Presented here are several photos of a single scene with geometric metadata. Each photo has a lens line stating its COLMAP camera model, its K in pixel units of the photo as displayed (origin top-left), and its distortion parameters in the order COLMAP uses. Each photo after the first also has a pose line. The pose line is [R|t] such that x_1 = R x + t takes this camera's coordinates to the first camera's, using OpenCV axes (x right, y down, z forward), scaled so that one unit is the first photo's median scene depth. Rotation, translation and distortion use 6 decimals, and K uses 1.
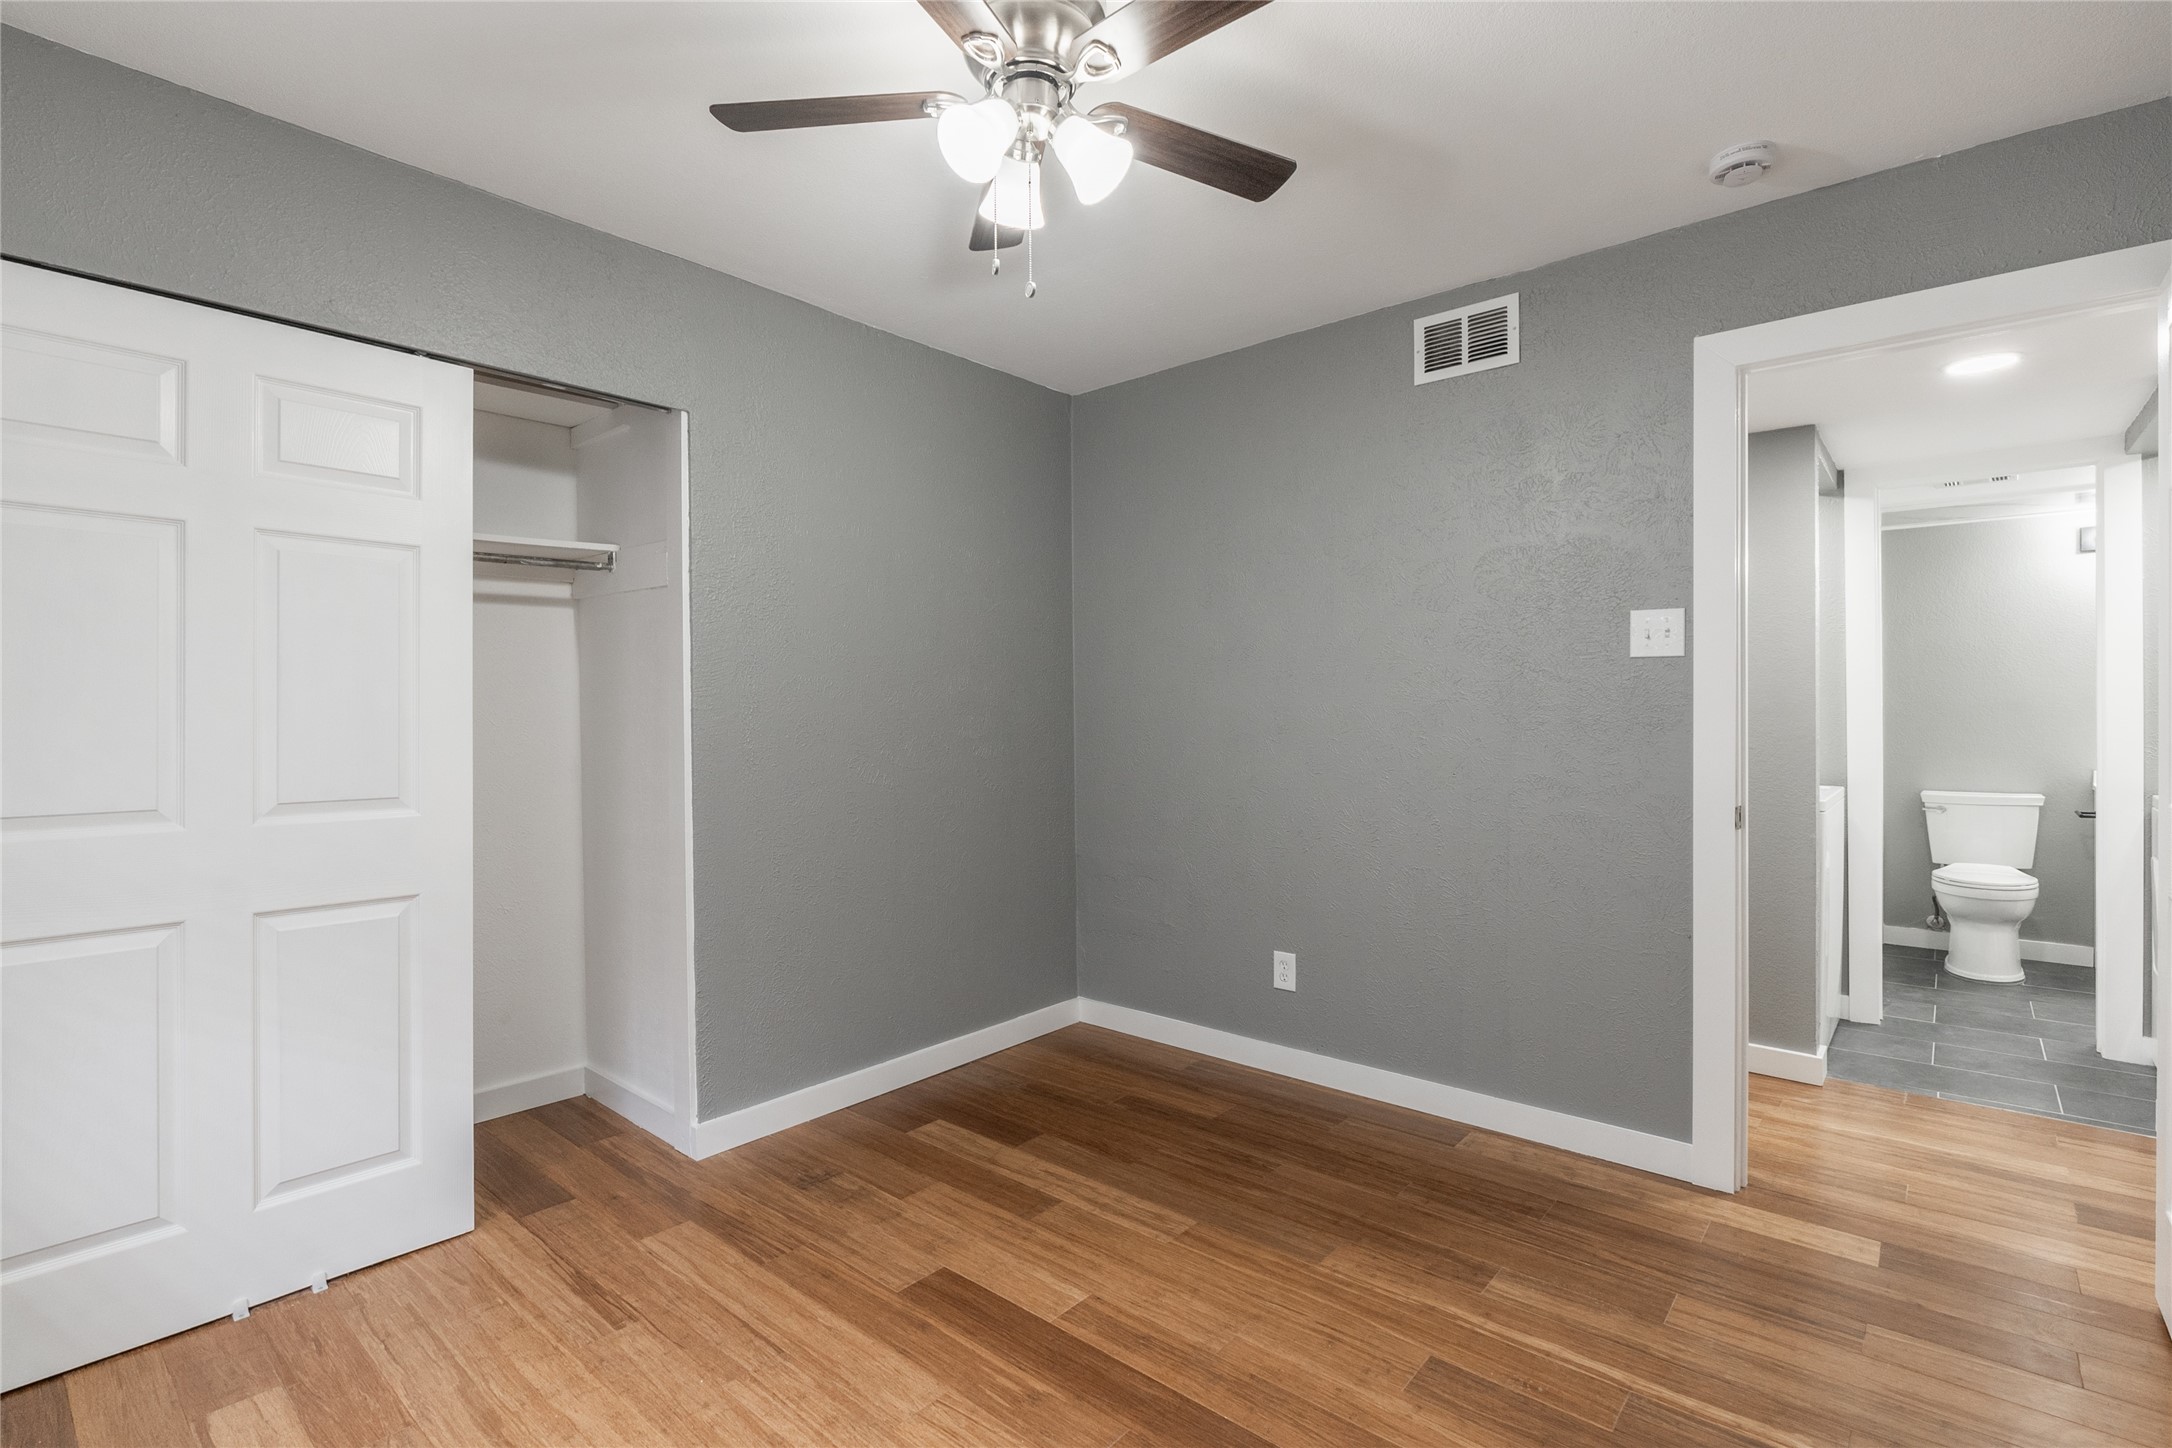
lens RADIAL K [[1039.1, 0, 1086.0], [0, 1039.1, 724.0], [0, 0, 1]] dist [-0.007497, -0.000021]
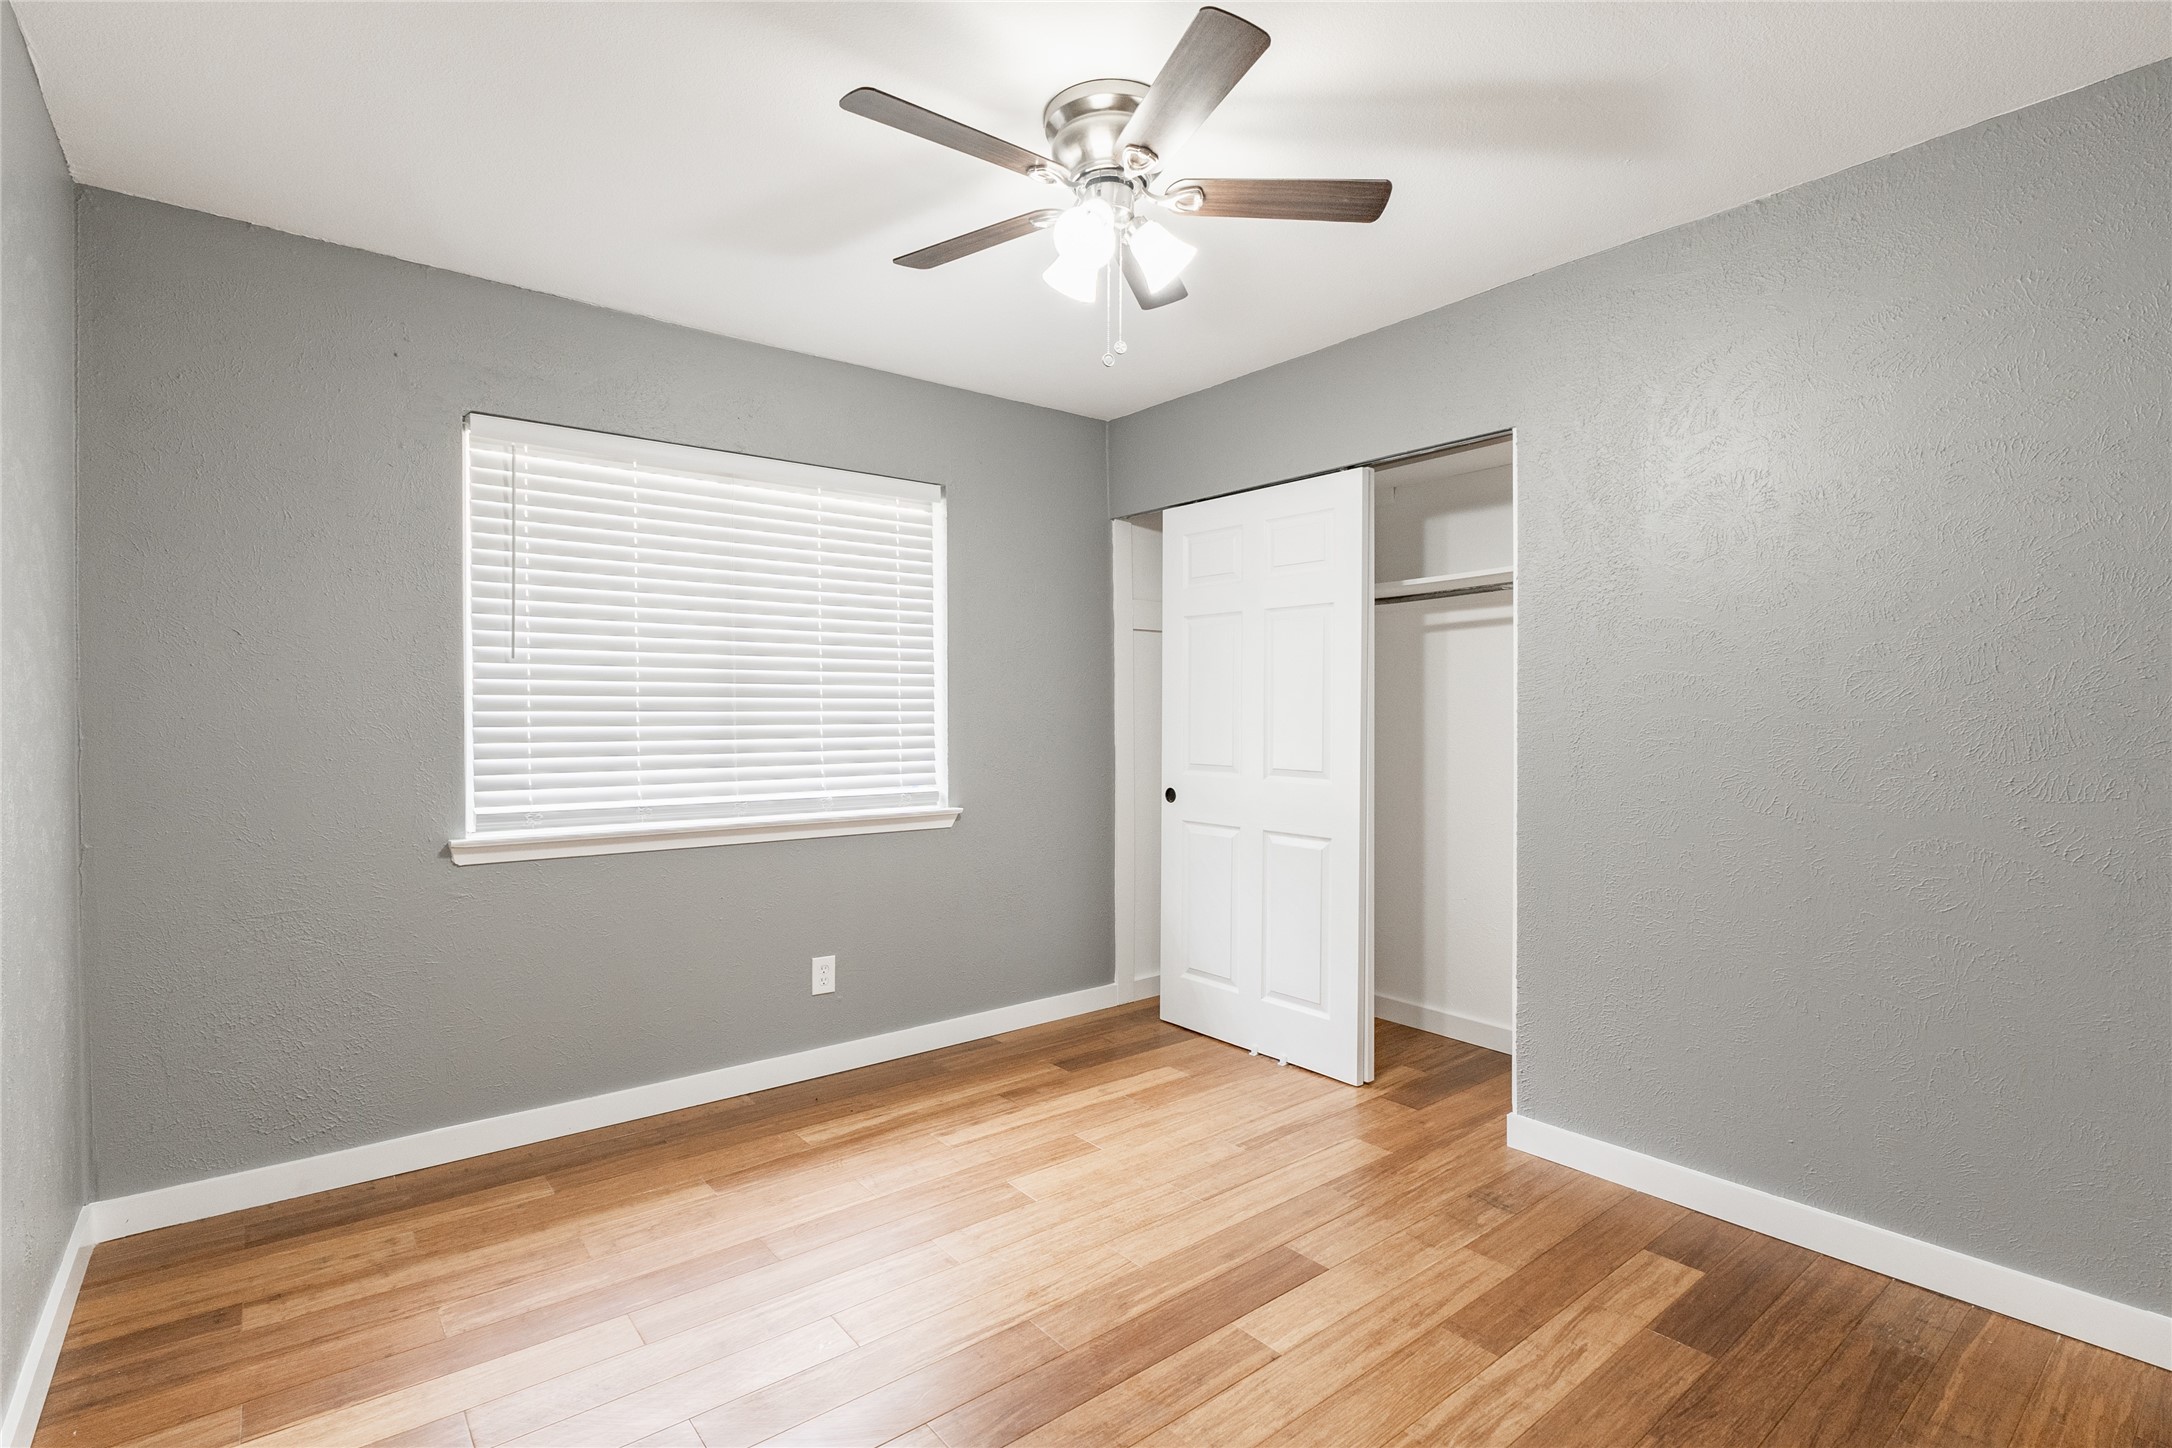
lens RADIAL K [[1039.1, 0, 1086.0], [0, 1039.1, 724.0], [0, 0, 1]] dist [-0.007497, -0.000021]
pose [[-0.206687, 0.008534, -0.978370, 0.870221], [-0.012391, 0.999859, 0.011340, -0.009993], [0.978329, 0.014467, -0.206552, 0.953475]]
